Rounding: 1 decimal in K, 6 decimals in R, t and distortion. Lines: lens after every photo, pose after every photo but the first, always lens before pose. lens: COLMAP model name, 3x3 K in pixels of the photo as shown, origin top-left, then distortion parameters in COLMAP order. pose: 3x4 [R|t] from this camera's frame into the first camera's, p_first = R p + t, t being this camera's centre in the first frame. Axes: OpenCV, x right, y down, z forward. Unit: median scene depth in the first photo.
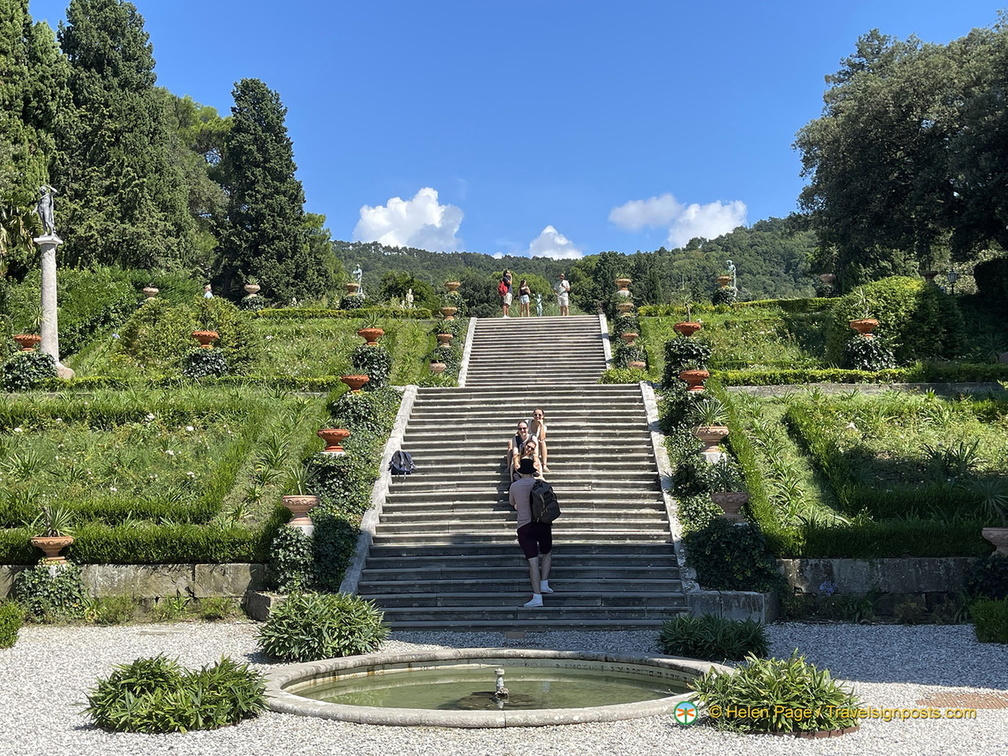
lens RADIAL K [[1204.0, 0, 497.0], [0, 1204.0, 380.2], [0, 0, 1]] dist [0.086679, -0.096557]
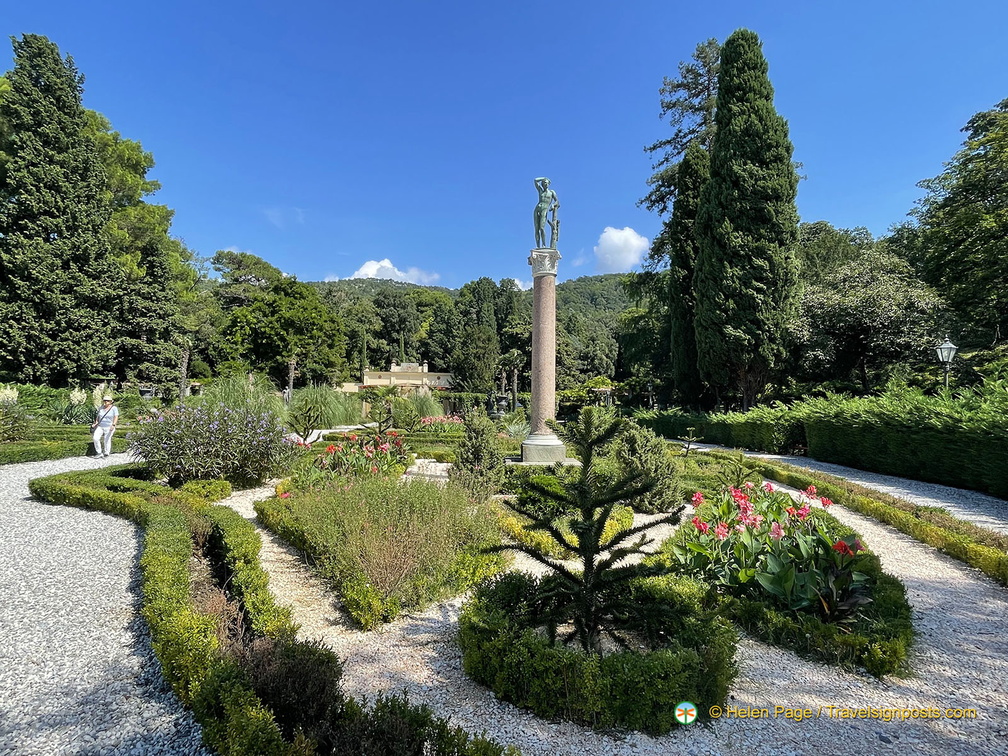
lens RADIAL K [[565.5, 0, 504.0], [0, 565.5, 378.0], [0, 0, 1]] dist [-0.007831, -0.000290]
pose [[0.995509, 0.030525, 0.089609, 0.112558], [-0.034970, 0.998213, 0.048462, -0.030461], [-0.087969, -0.051378, 0.994797, 0.559267]]
